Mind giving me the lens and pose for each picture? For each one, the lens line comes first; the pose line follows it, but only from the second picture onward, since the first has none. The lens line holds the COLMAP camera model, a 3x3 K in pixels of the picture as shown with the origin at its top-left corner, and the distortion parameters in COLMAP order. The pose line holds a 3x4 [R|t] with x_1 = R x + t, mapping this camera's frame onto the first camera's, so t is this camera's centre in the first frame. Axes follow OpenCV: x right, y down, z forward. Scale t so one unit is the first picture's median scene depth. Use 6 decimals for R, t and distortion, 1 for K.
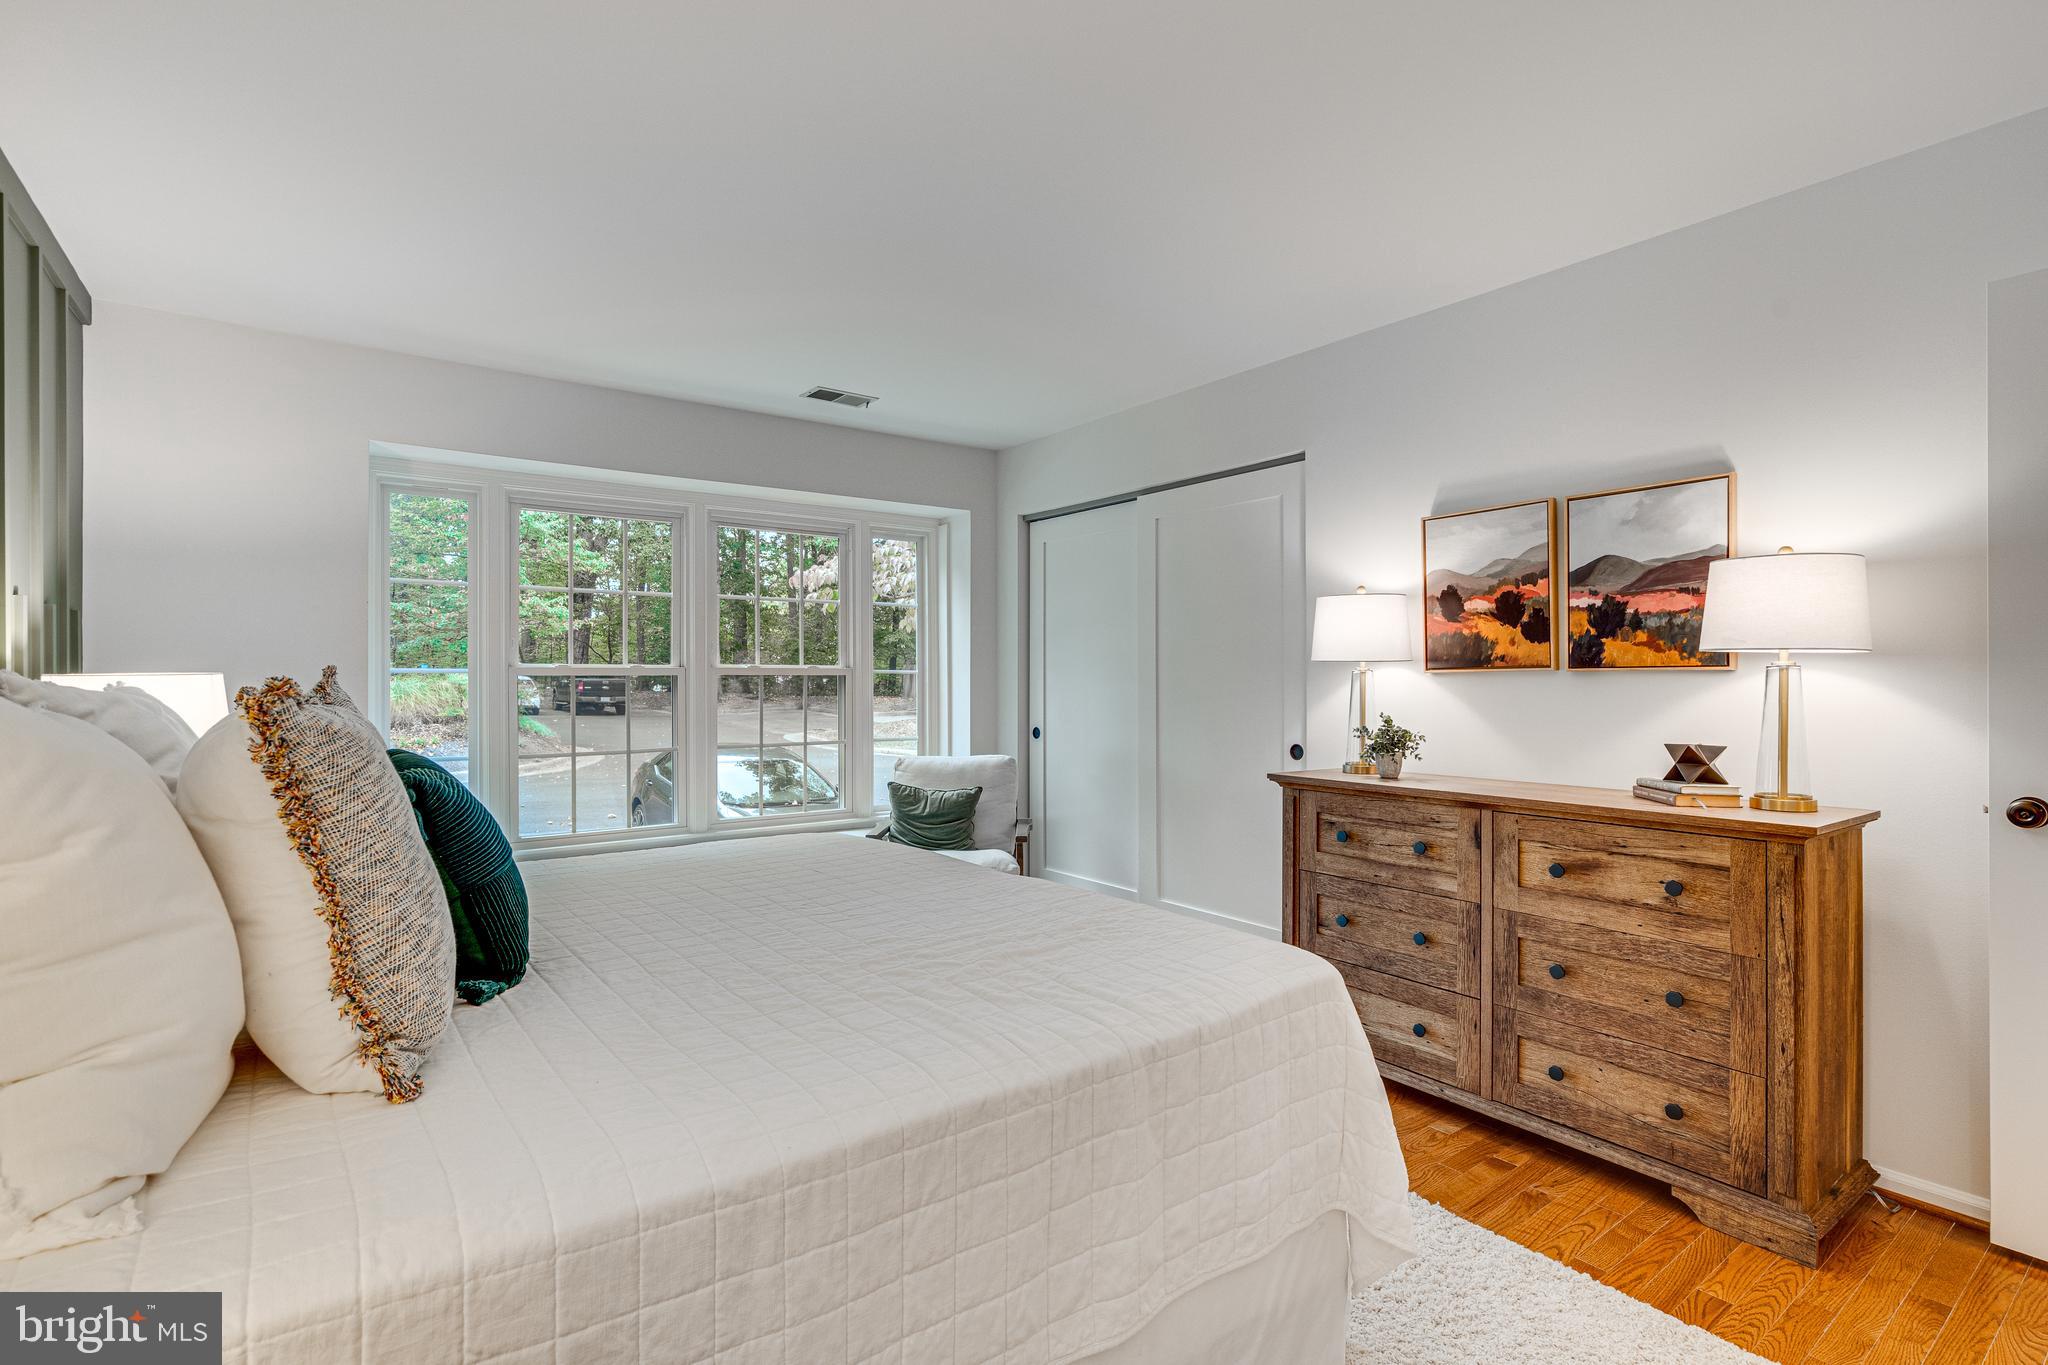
lens RADIAL K [[951.2, 0, 1016.4], [0, 951.2, 682.1], [0, 0, 1]] dist [-0.003420, 0.001240]
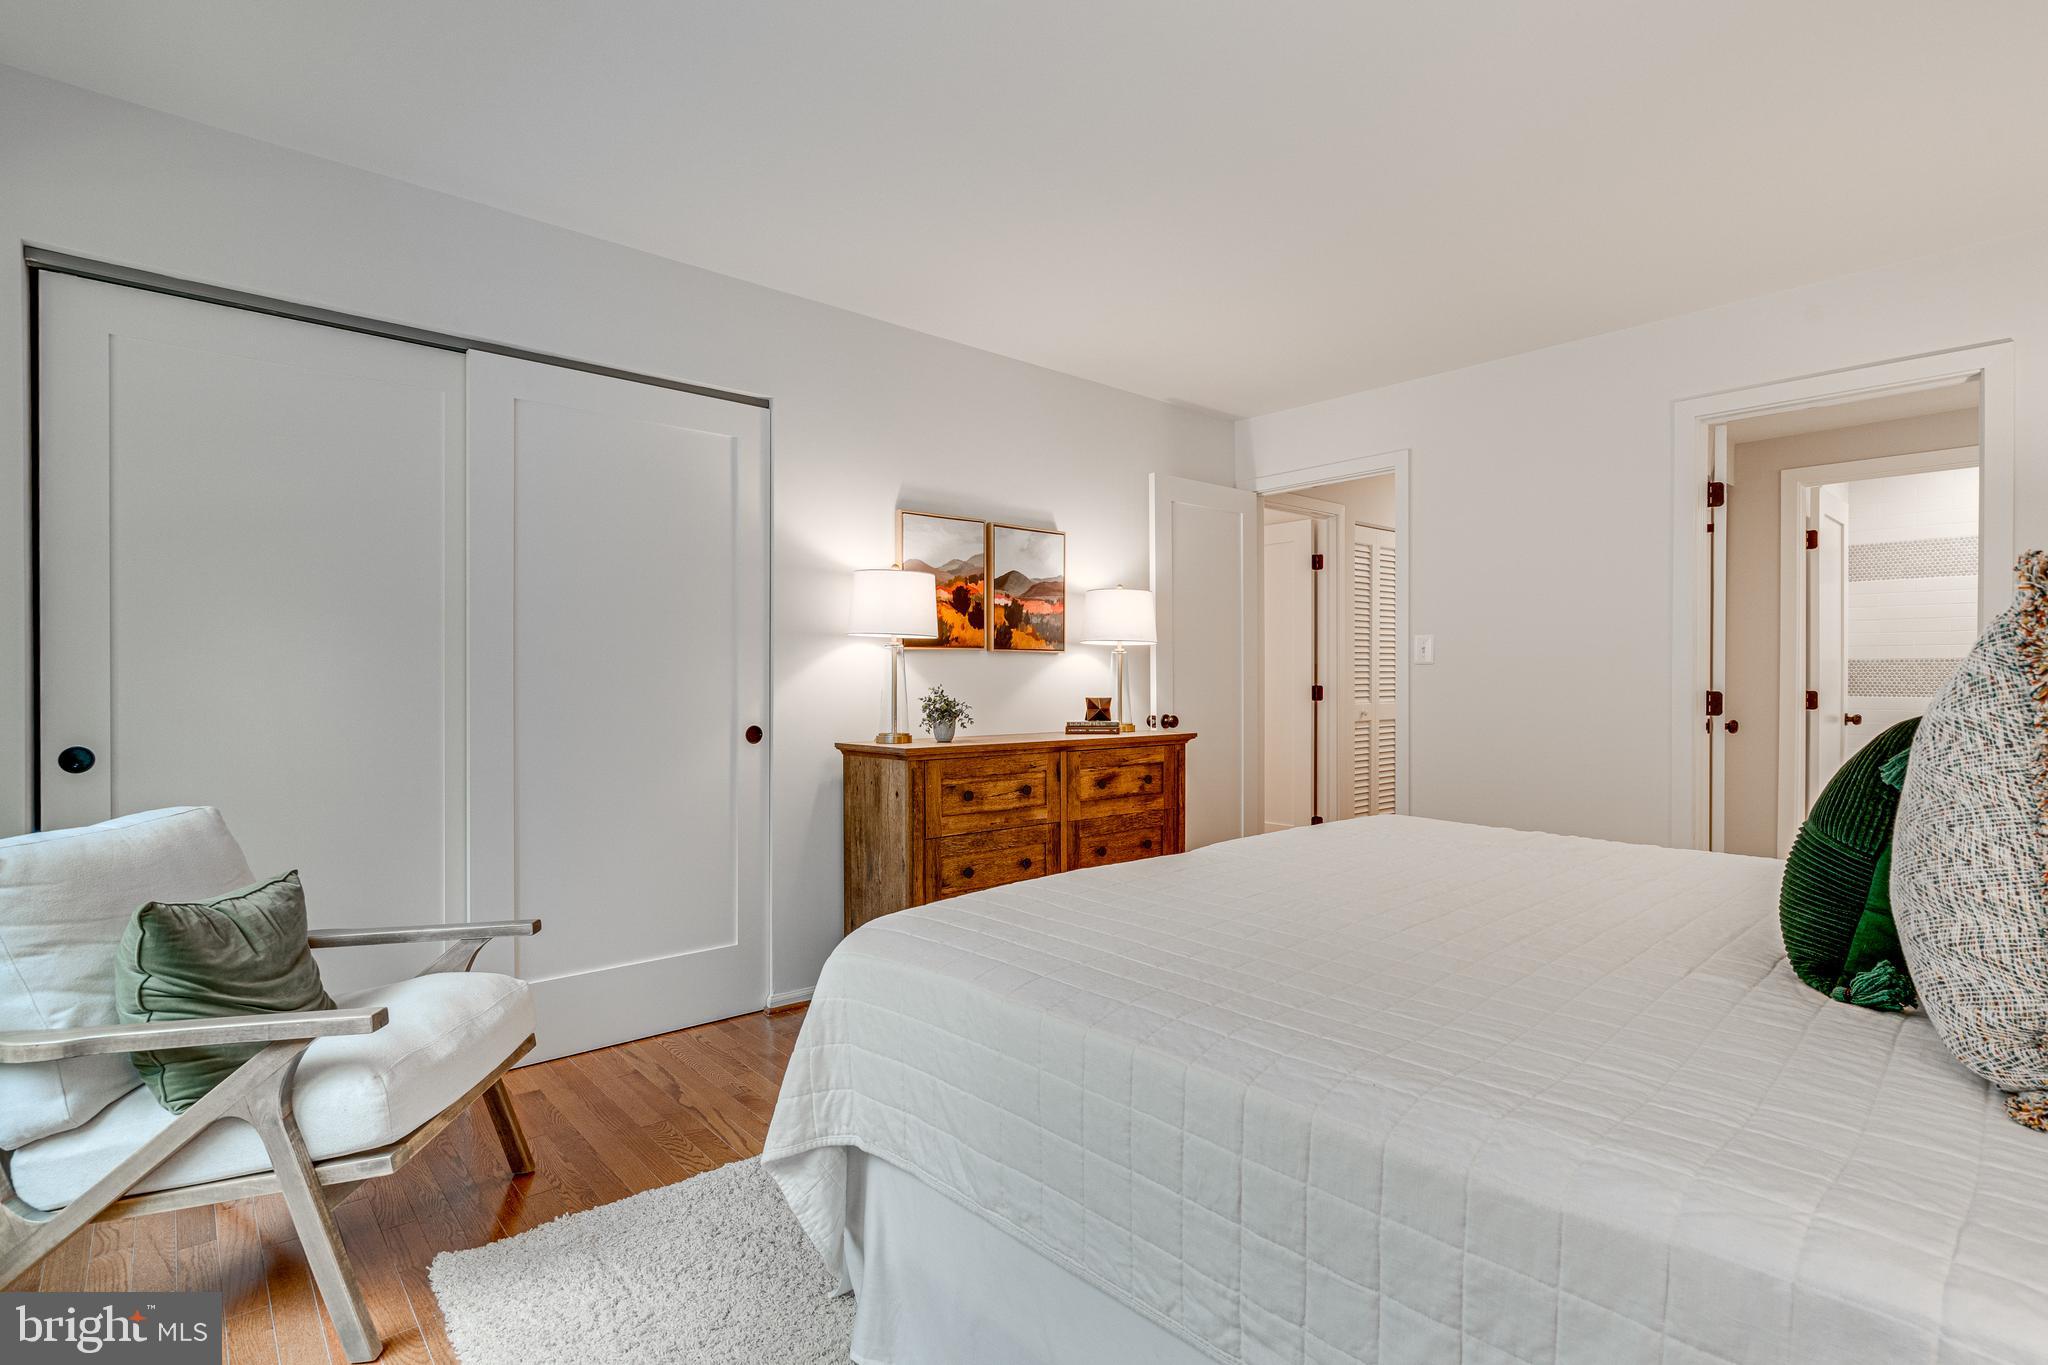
lens RADIAL K [[1021.6, 0, 1021.1], [0, 1021.6, 679.5], [0, 0, 1]] dist [-0.001990, 0.000212]
pose [[-0.099937, 0.003172, 0.994989, -0.893306], [0.001737, 0.999994, -0.003014, 0.033891], [-0.994992, 0.001427, -0.099941, 1.130881]]
